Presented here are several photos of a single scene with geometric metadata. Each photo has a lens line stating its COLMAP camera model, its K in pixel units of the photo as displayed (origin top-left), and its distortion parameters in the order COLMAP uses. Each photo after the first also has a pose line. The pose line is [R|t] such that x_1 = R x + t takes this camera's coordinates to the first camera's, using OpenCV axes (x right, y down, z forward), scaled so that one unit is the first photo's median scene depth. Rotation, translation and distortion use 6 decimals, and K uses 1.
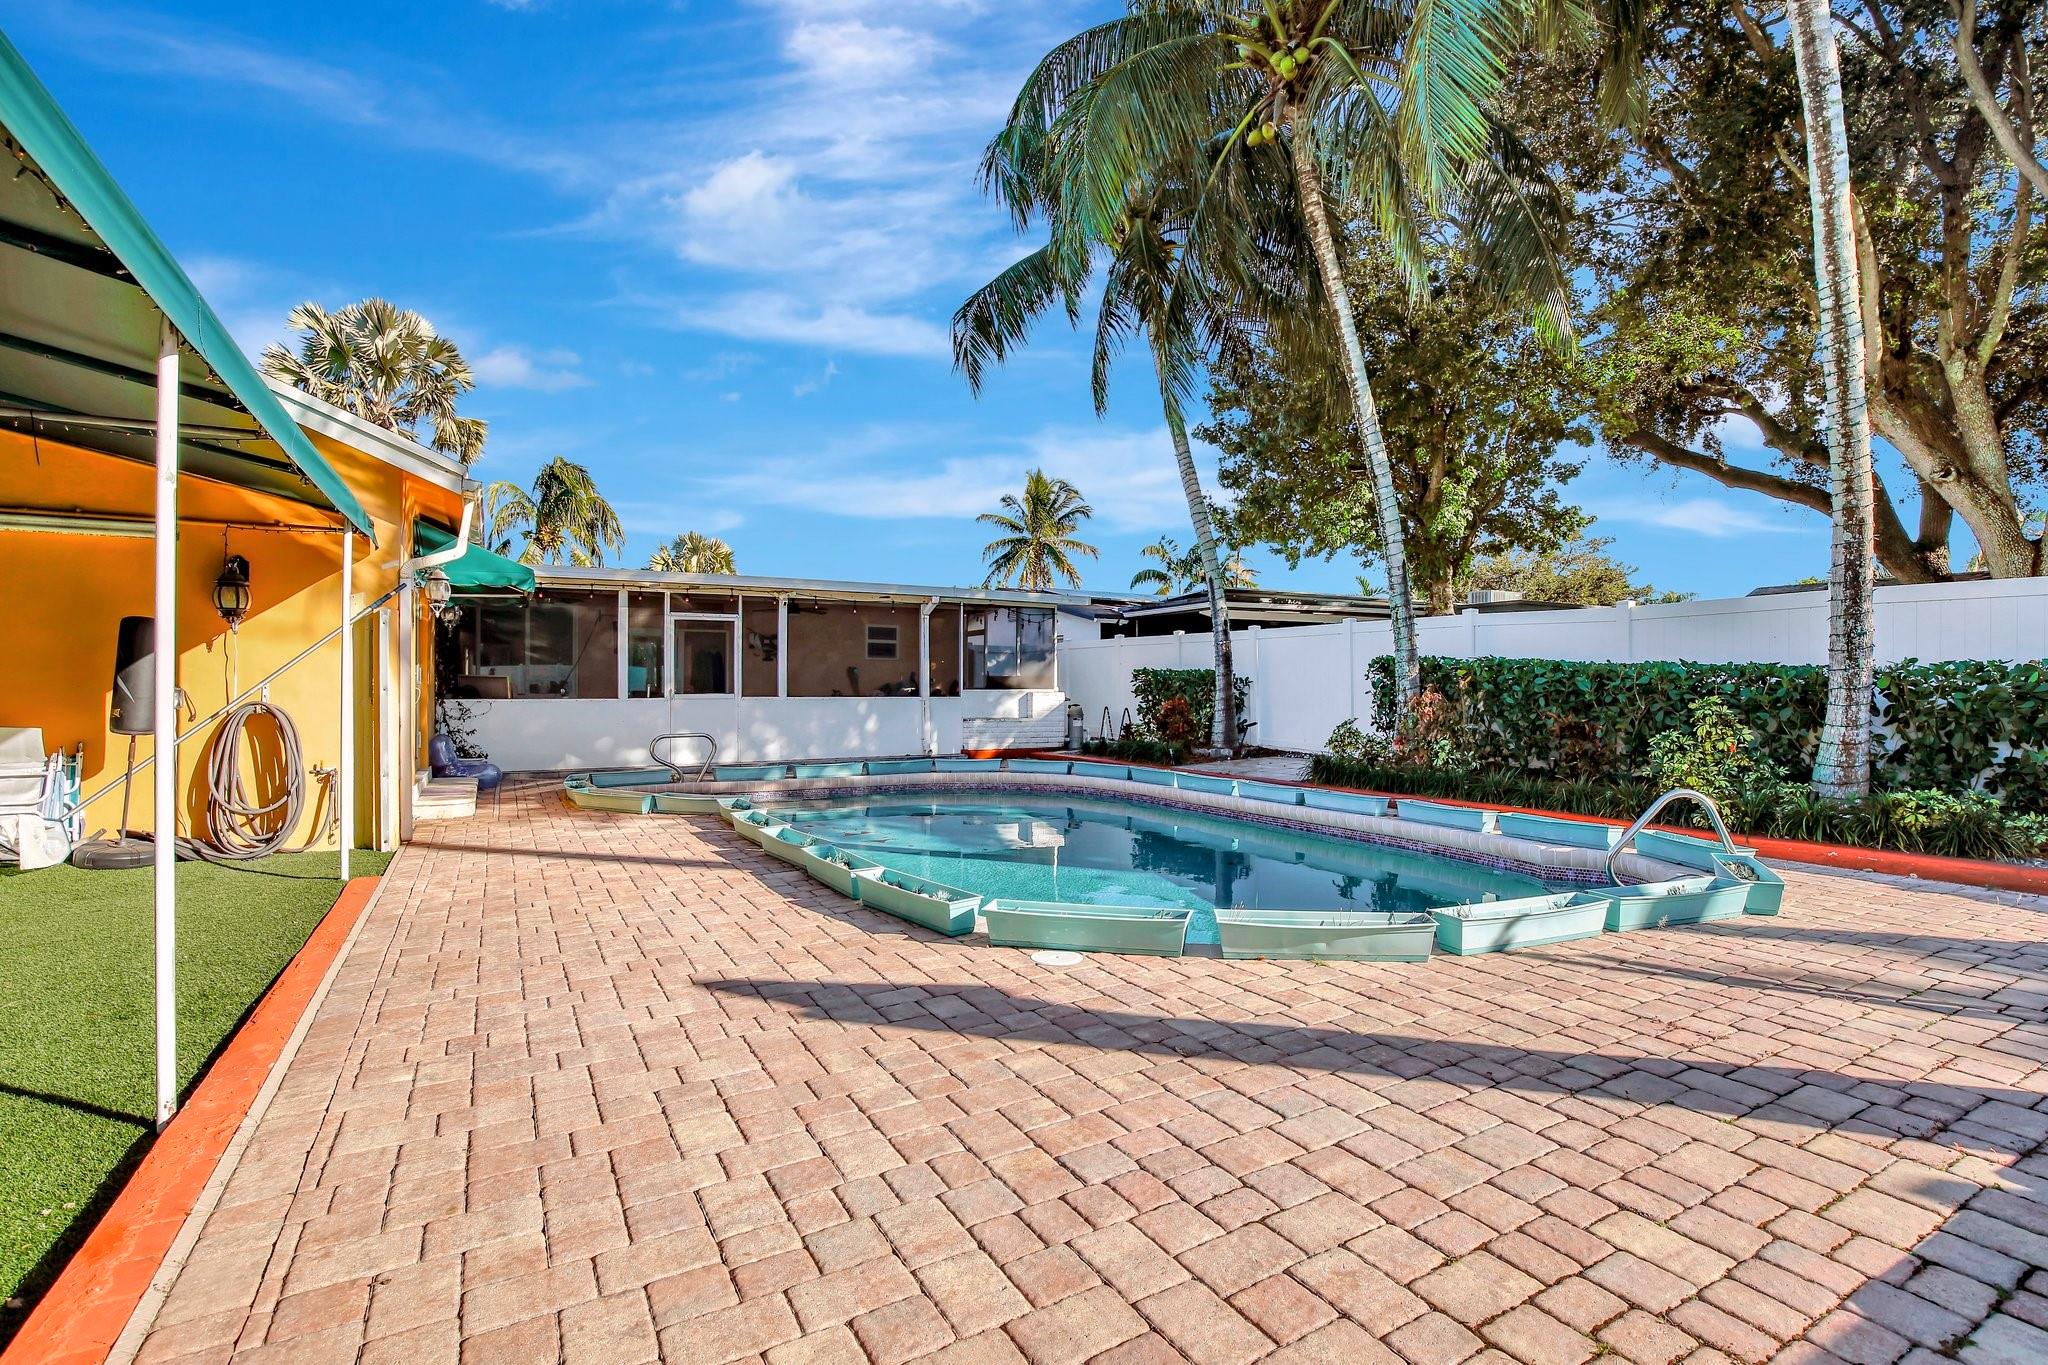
lens RADIAL K [[952.5, 0, 1035.8], [0, 952.5, 646.9], [0, 0, 1]] dist [-0.004548, 0.000554]
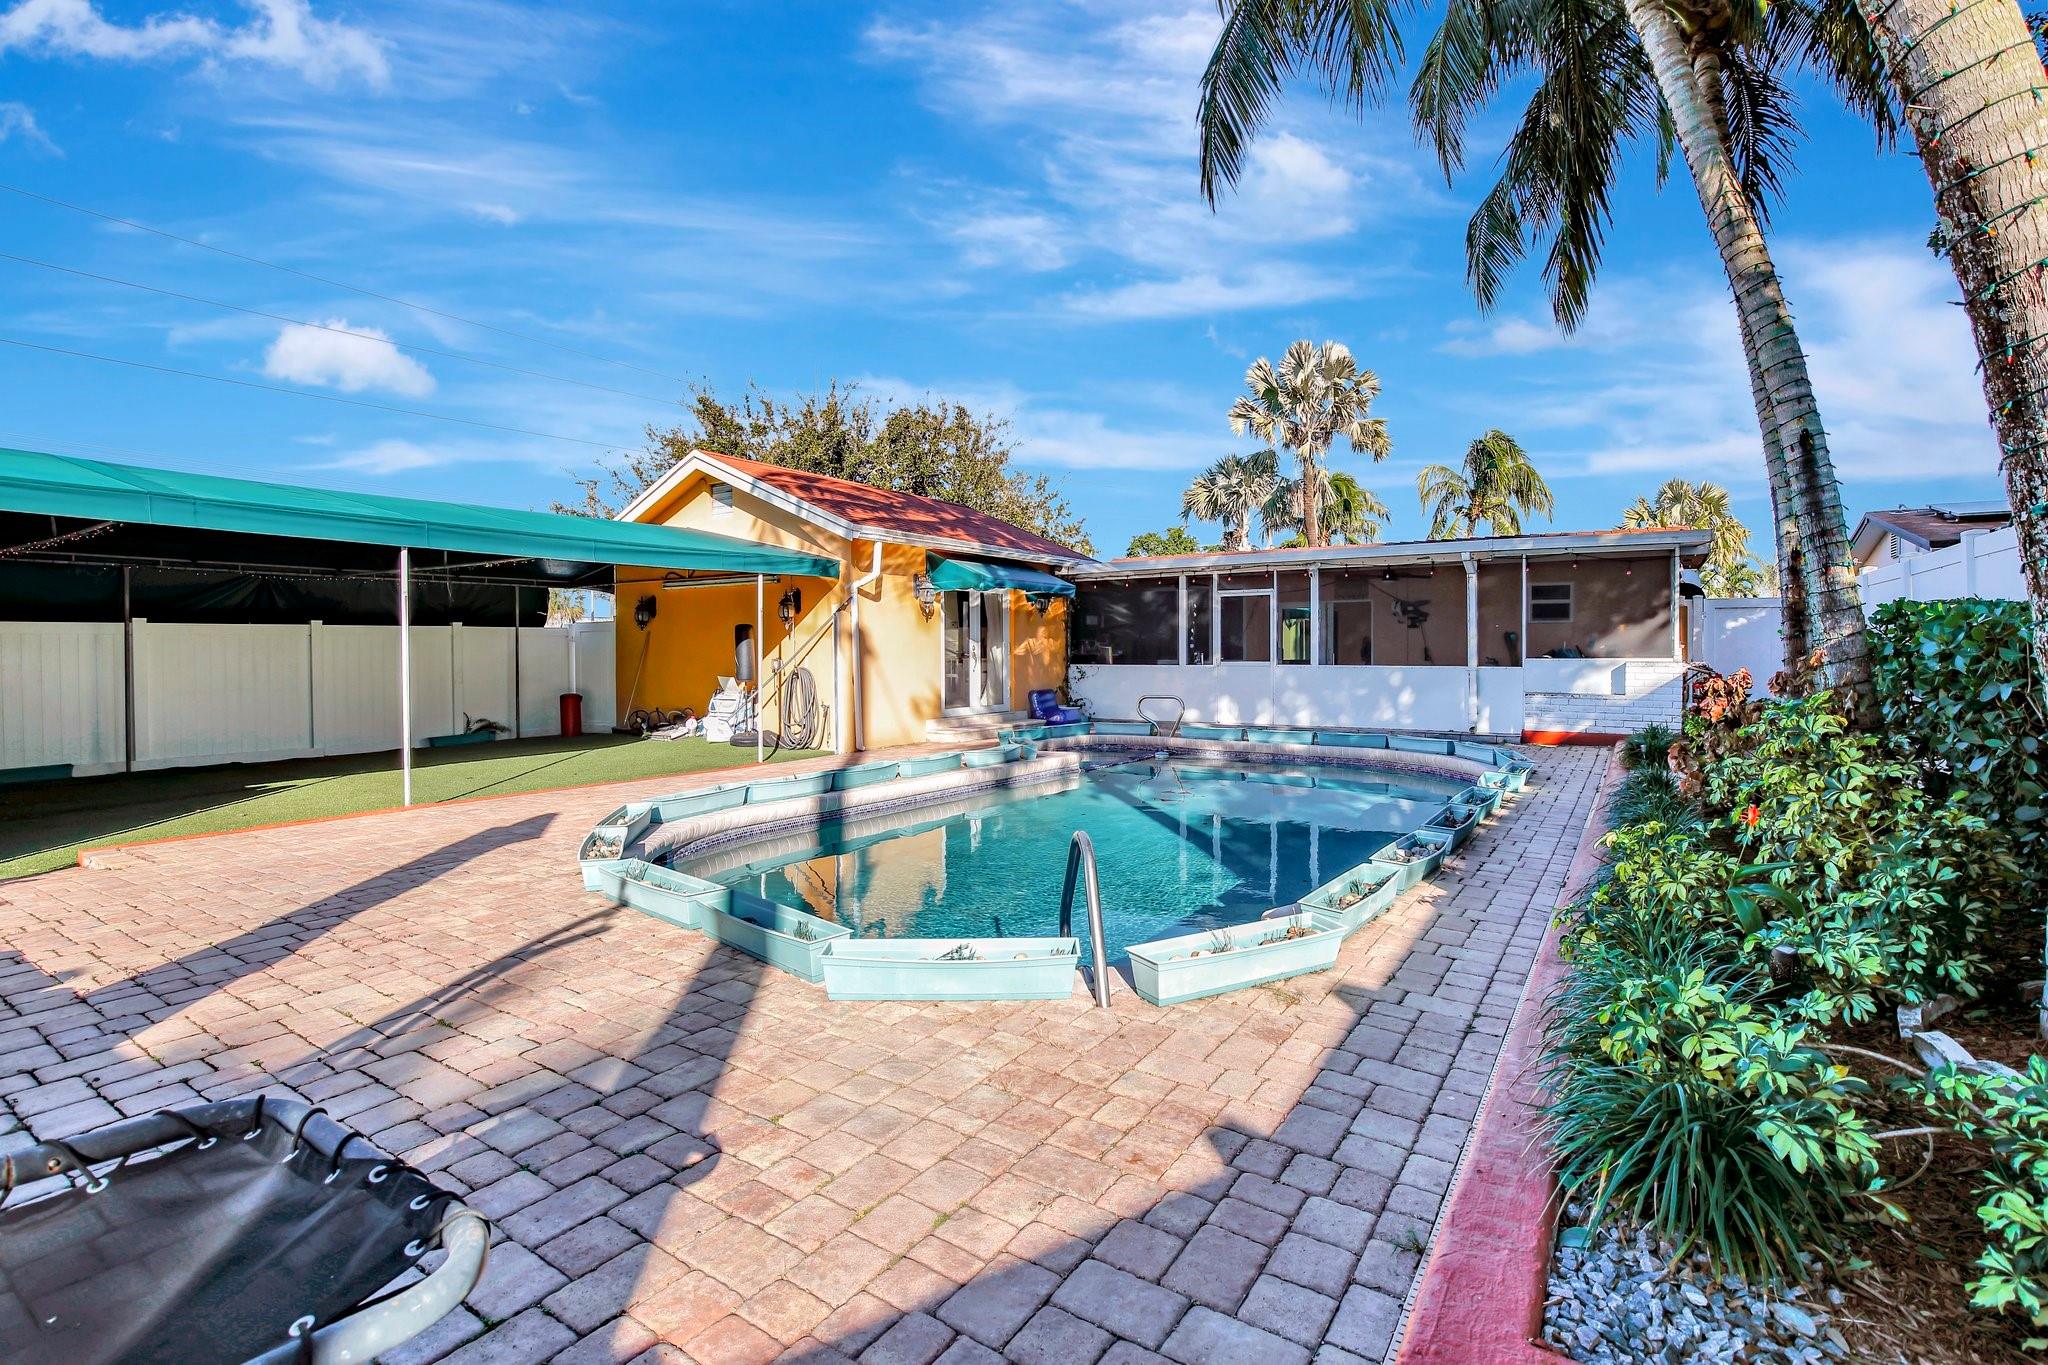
lens RADIAL K [[925.3, 0, 1044.1], [0, 925.3, 660.9], [0, 0, 1]] dist [-0.024753, 0.000490]
pose [[0.467502, 0.007238, -0.883962, 0.476896], [0.039296, 0.998808, 0.028962, 0.007395], [0.883118, -0.048276, 0.466661, 0.274320]]
